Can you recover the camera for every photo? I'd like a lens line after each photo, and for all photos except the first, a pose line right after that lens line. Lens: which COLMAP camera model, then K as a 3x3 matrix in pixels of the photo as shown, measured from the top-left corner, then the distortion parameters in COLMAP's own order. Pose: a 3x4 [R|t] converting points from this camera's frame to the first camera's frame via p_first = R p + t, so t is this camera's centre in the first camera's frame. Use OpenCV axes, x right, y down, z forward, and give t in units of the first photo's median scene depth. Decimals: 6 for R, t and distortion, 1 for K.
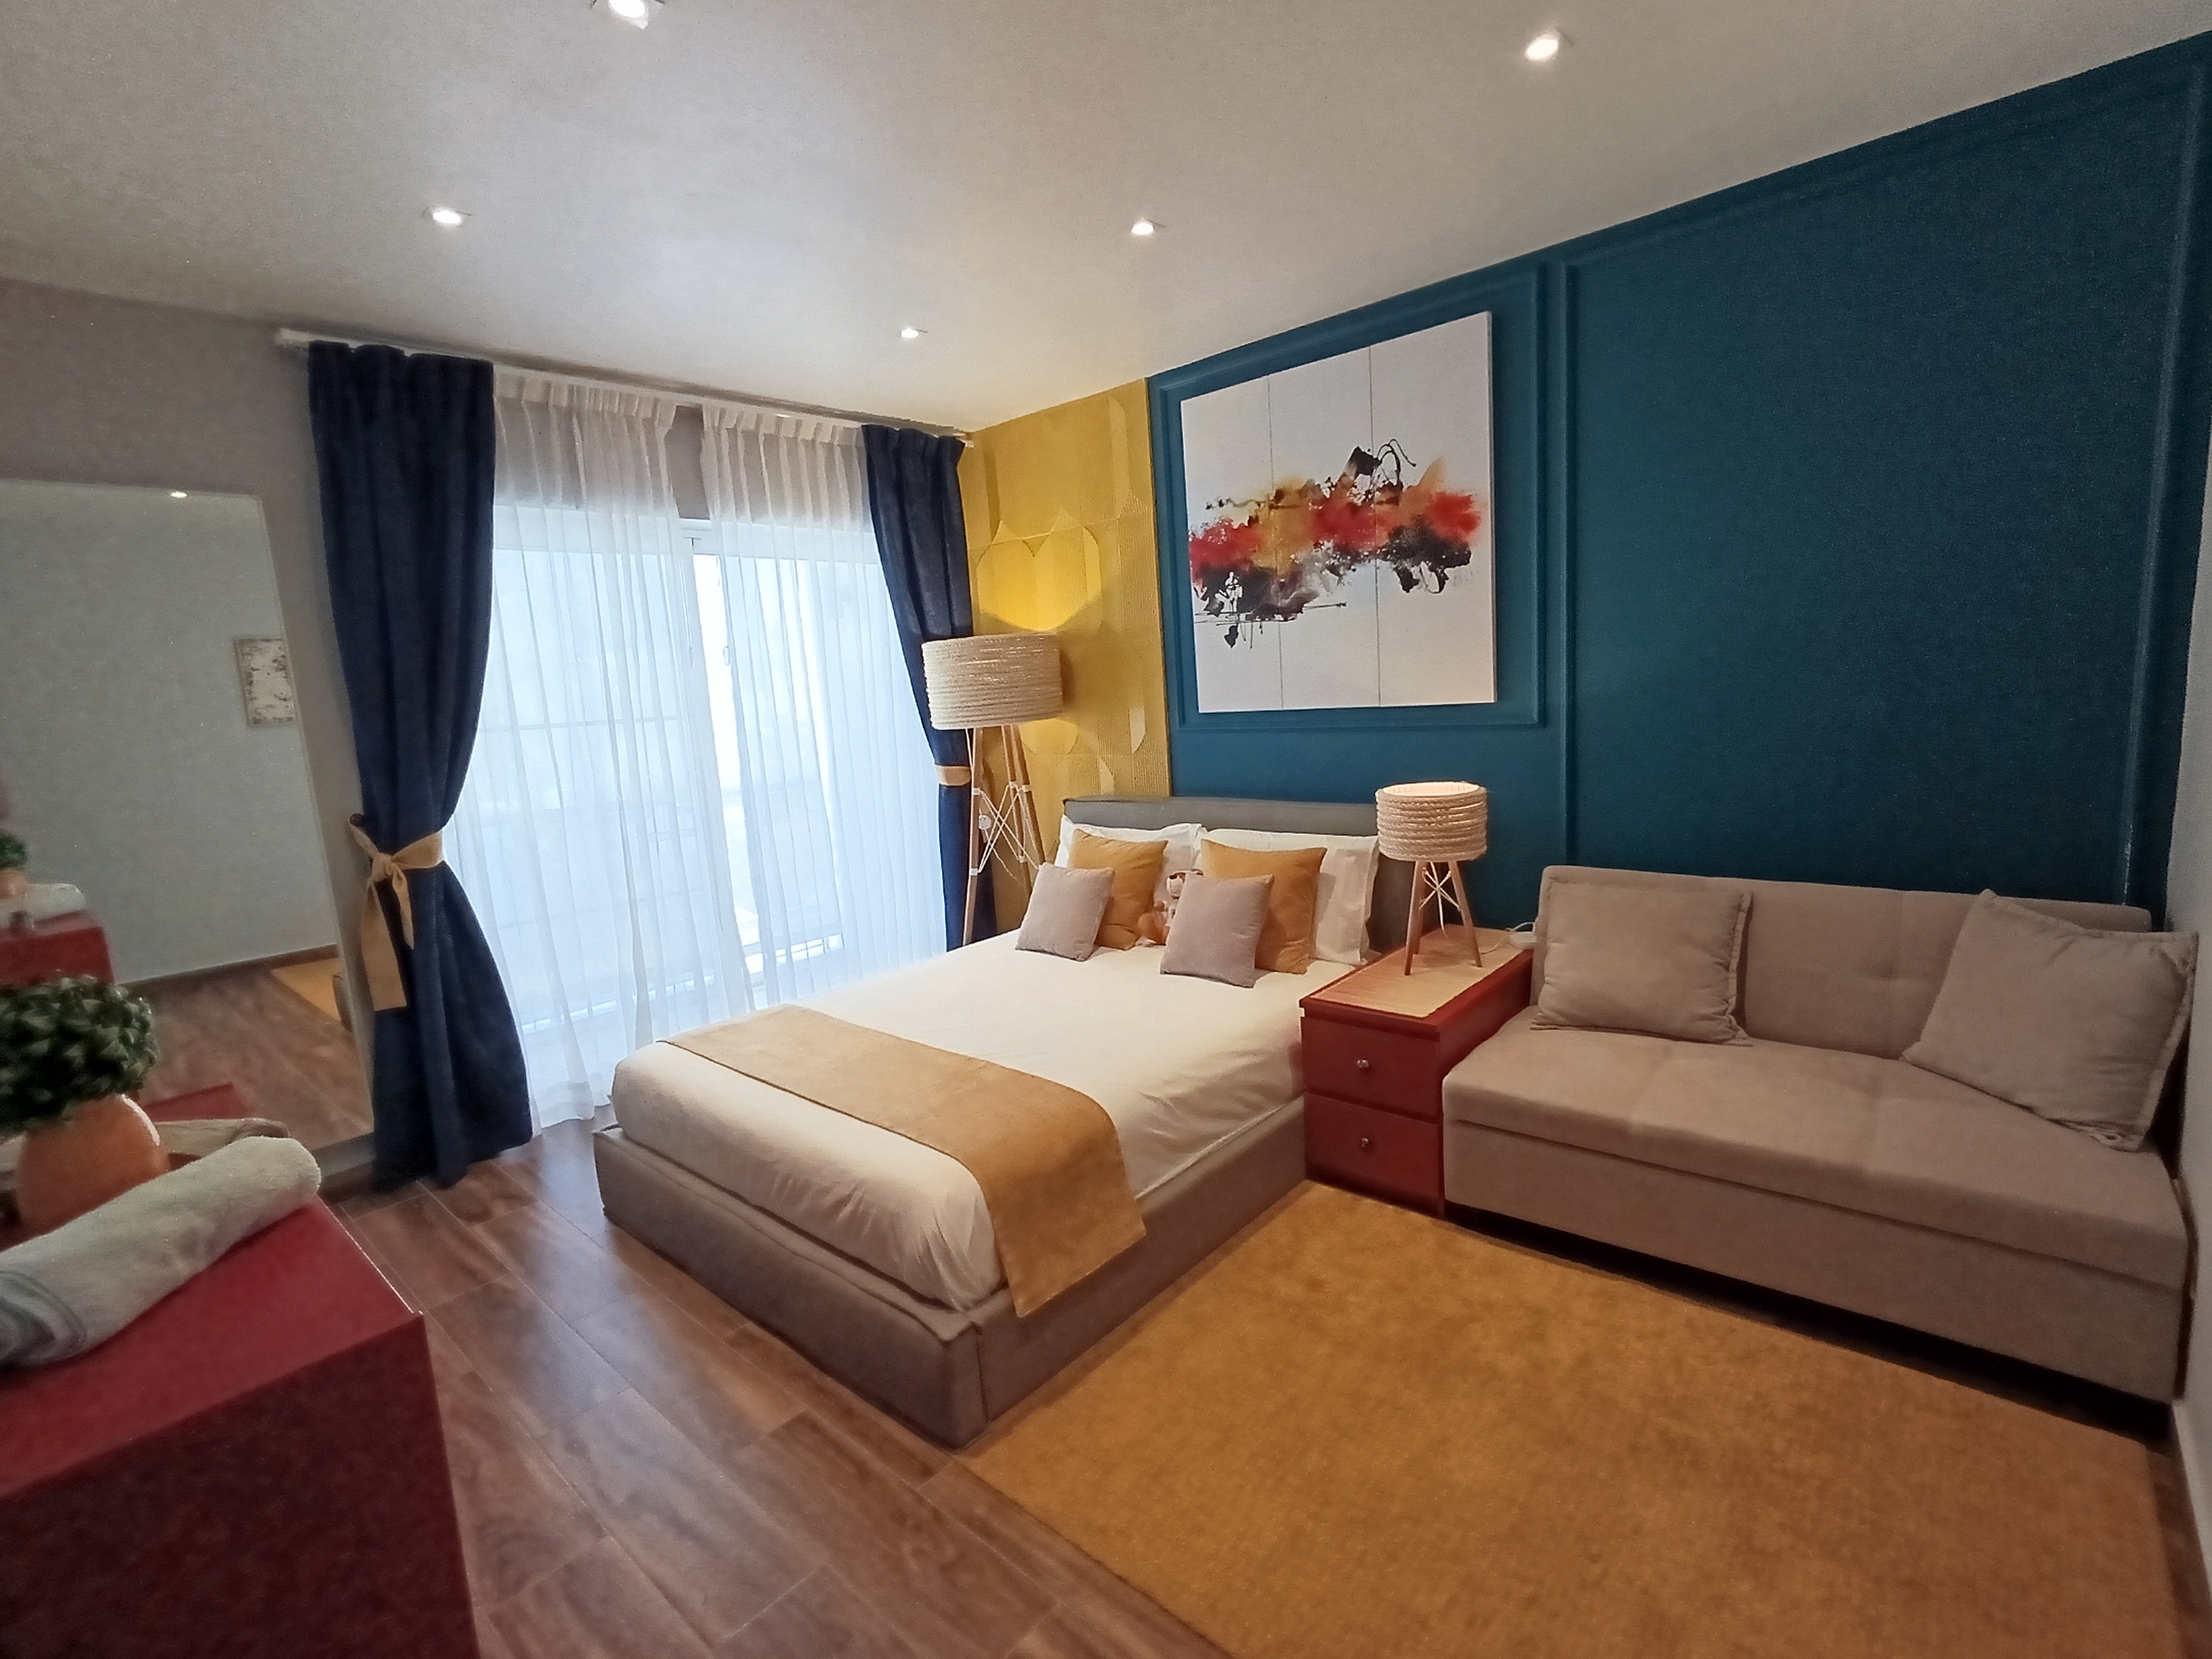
lens RADIAL K [[1021.3, 0, 1119.7], [0, 1021.3, 840.1], [0, 0, 1]] dist [-0.012714, 0.001245]
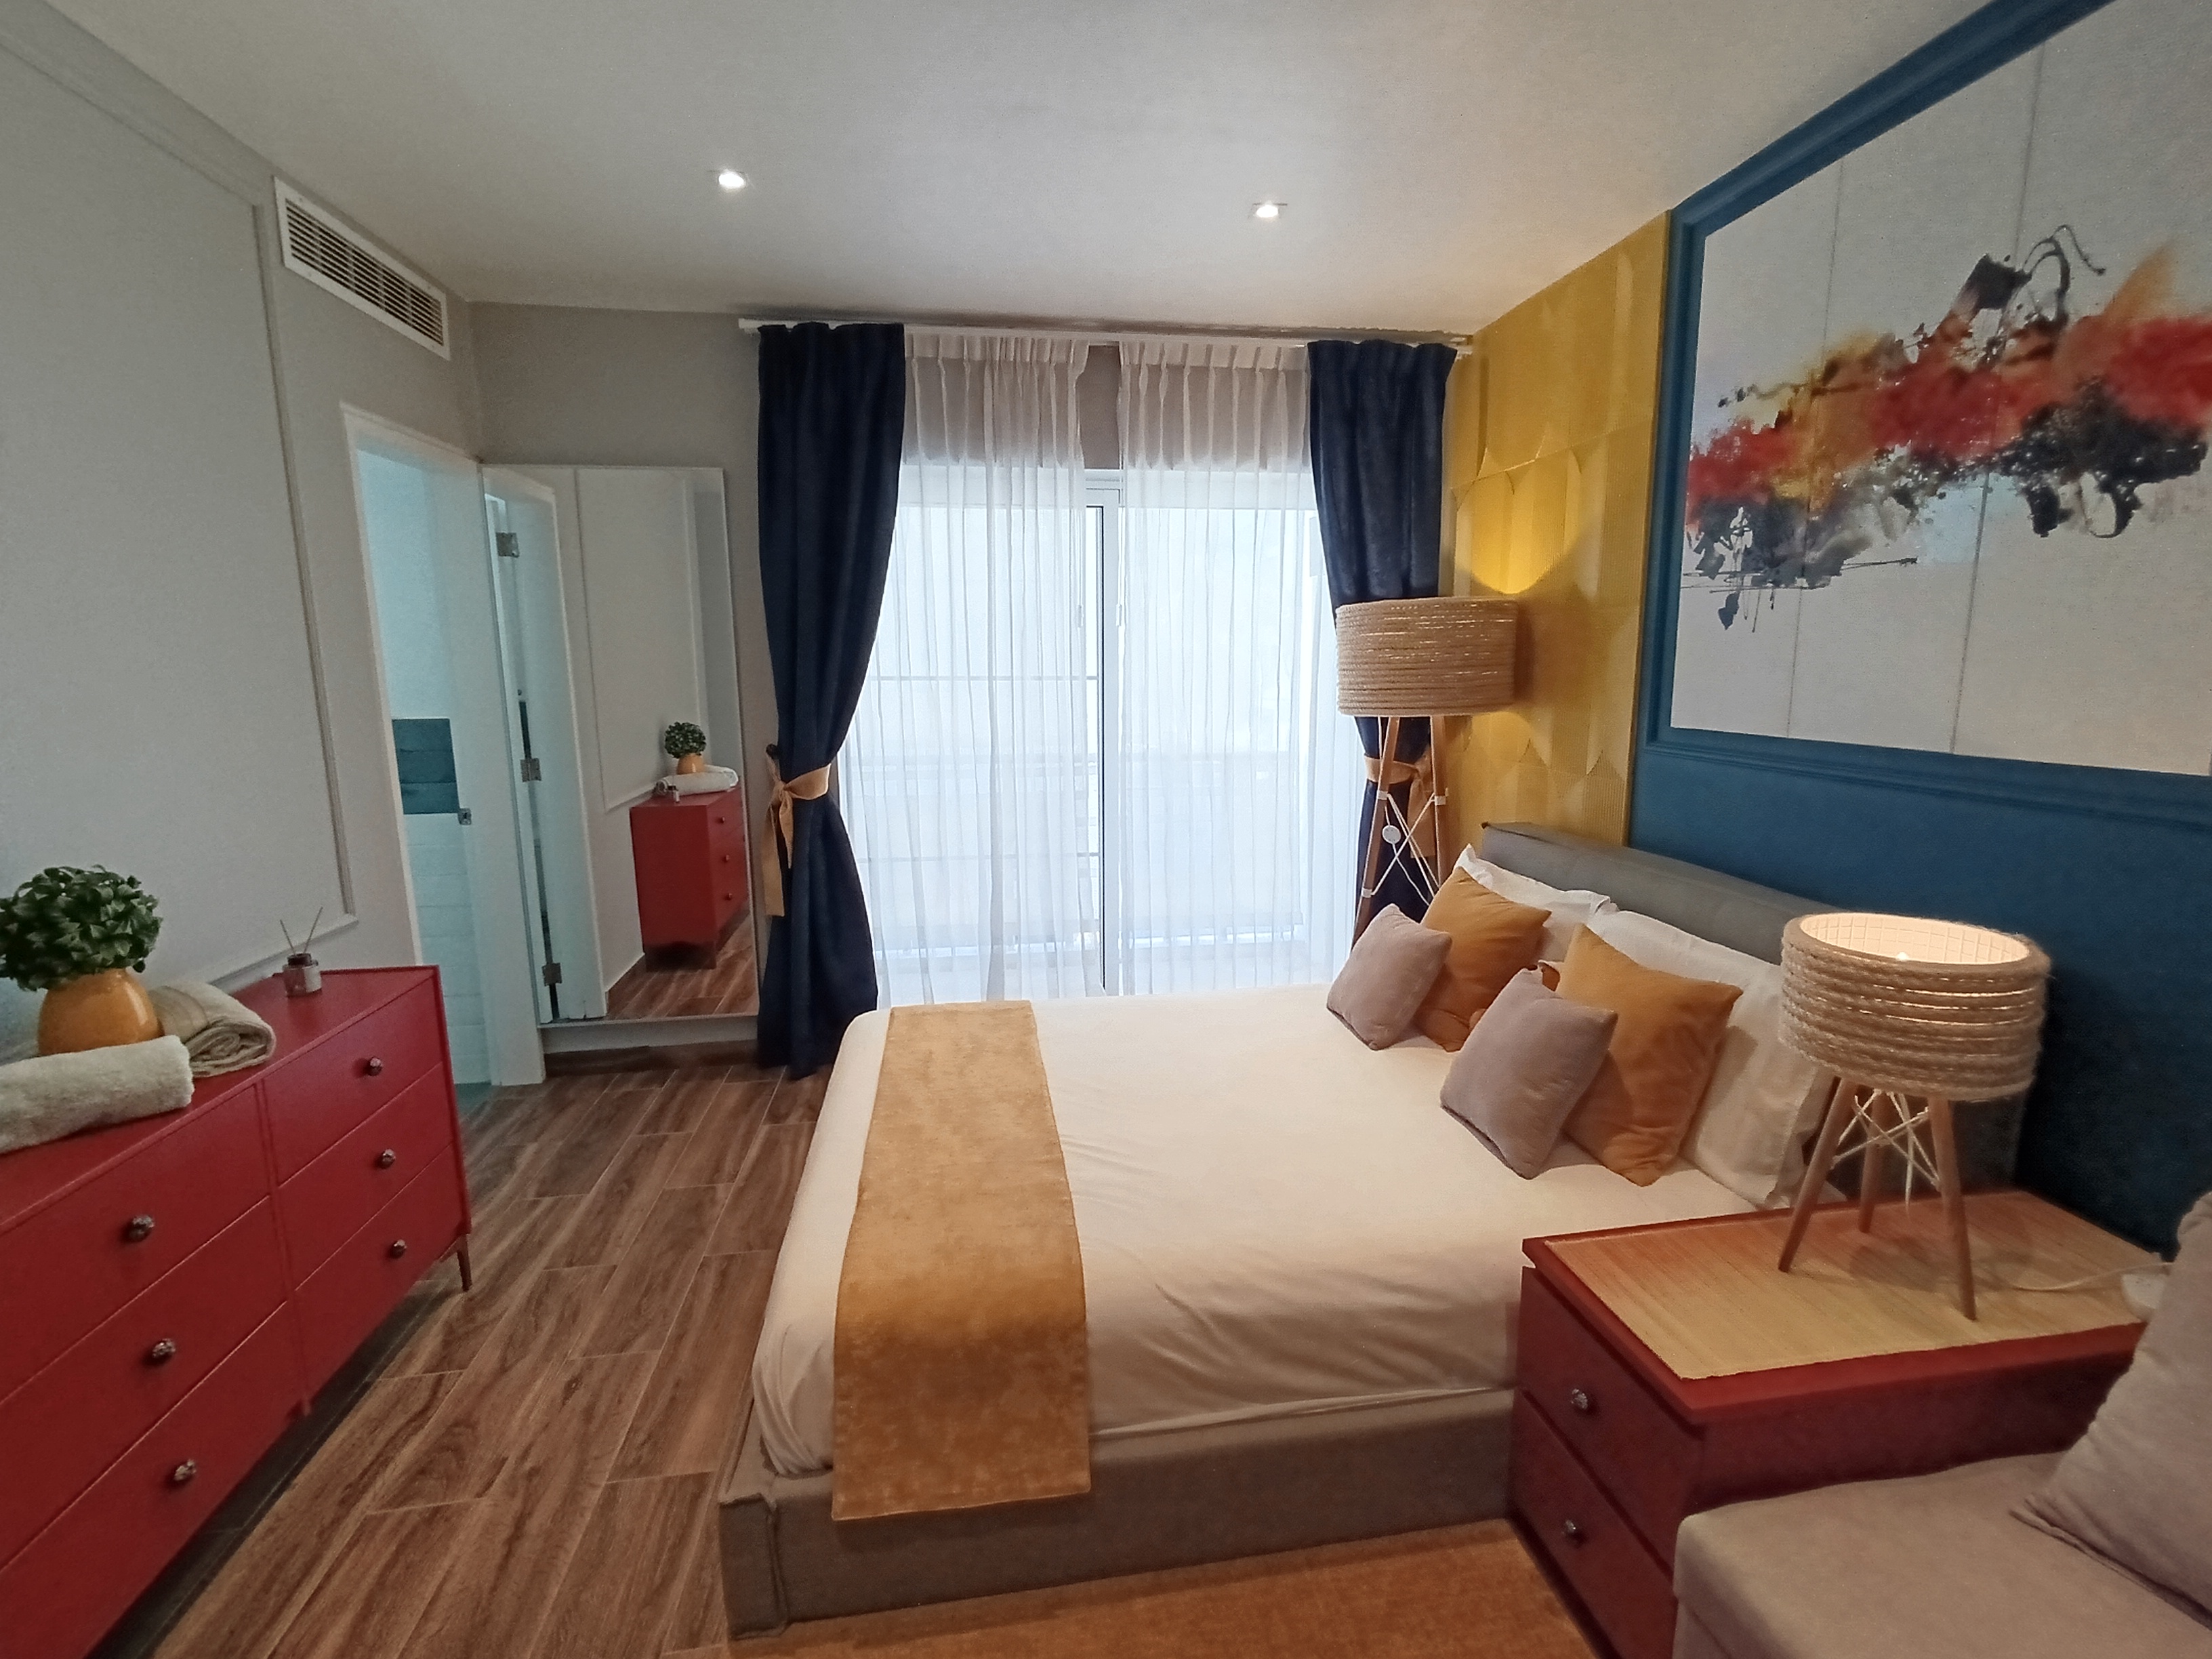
lens RADIAL K [[1021.3, 0, 1119.7], [0, 1021.3, 840.1], [0, 0, 1]] dist [-0.012714, 0.001245]
pose [[0.763881, 0.167922, -0.623127, 0.254883], [-0.140738, 0.985661, 0.093090, -0.072480], [0.629824, 0.016588, 0.776561, 0.307304]]
